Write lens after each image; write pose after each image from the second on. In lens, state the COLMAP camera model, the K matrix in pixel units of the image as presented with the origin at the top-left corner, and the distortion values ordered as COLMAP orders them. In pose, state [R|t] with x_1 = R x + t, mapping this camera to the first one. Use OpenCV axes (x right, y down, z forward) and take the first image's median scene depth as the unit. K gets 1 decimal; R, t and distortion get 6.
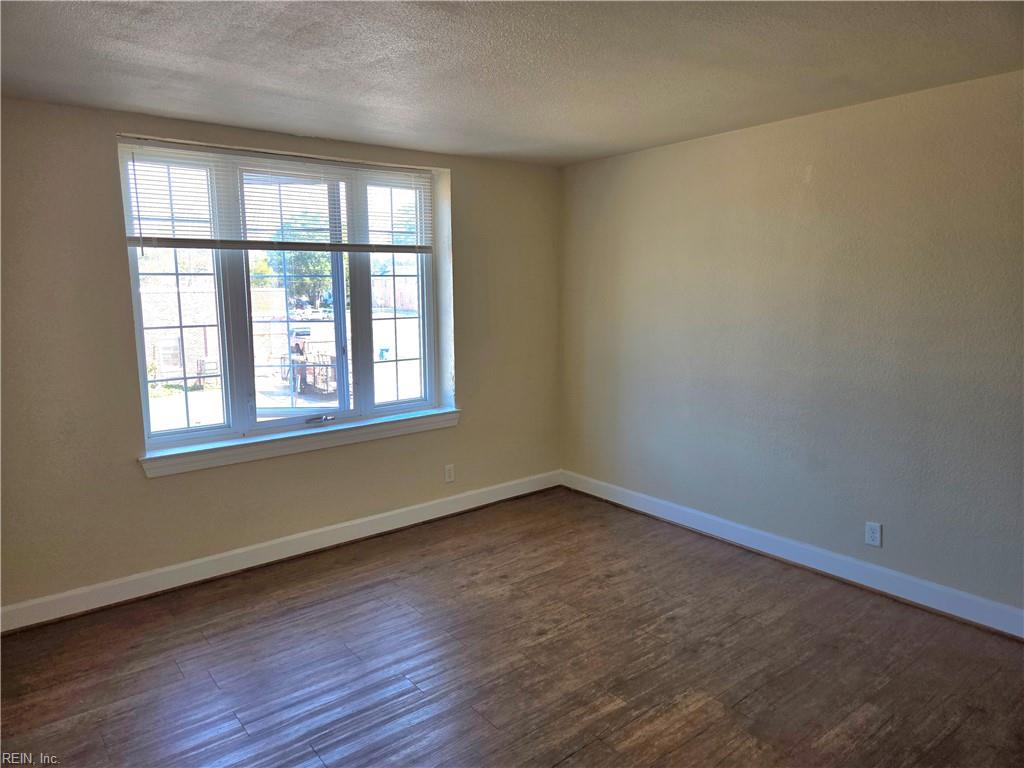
lens RADIAL K [[684.5, 0, 512.0], [0, 684.5, 384.0], [0, 0, 1]] dist [0.027278, -0.011843]
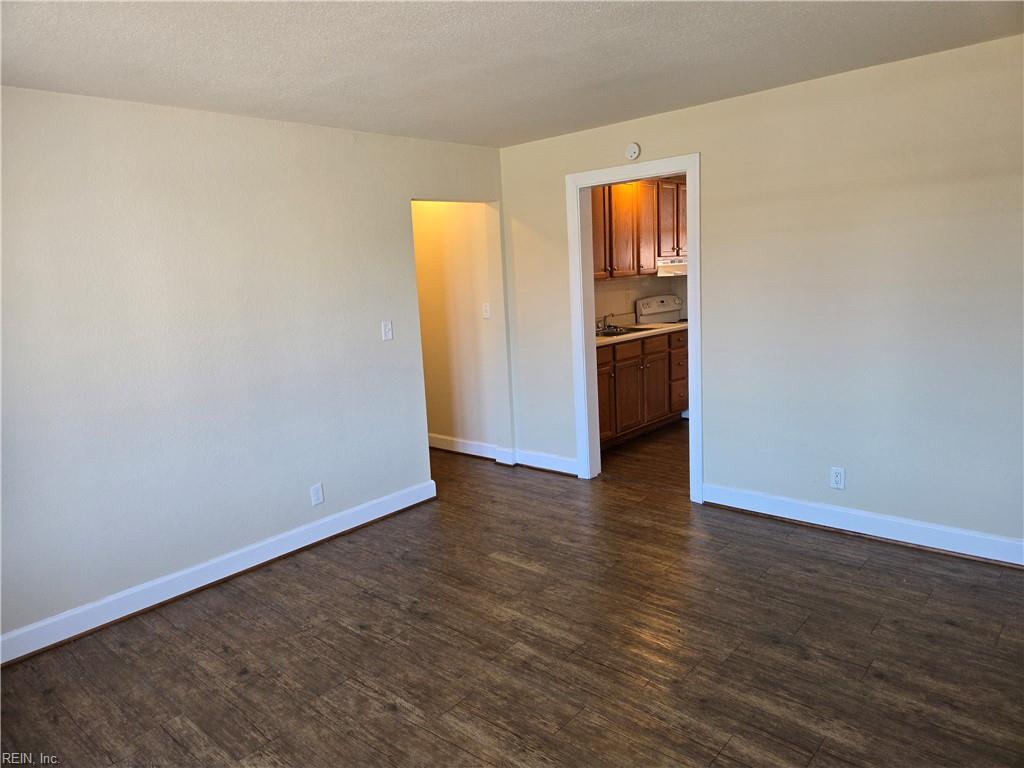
lens RADIAL K [[684.5, 0, 511.9], [0, 684.5, 385.5], [0, 0, 1]] dist [0.027278, -0.011843]
pose [[-0.180314, -0.149953, 0.972112, -0.677486], [0.203151, 0.961324, 0.185971, -0.115091], [-0.962401, 0.231019, -0.142877, 0.855847]]
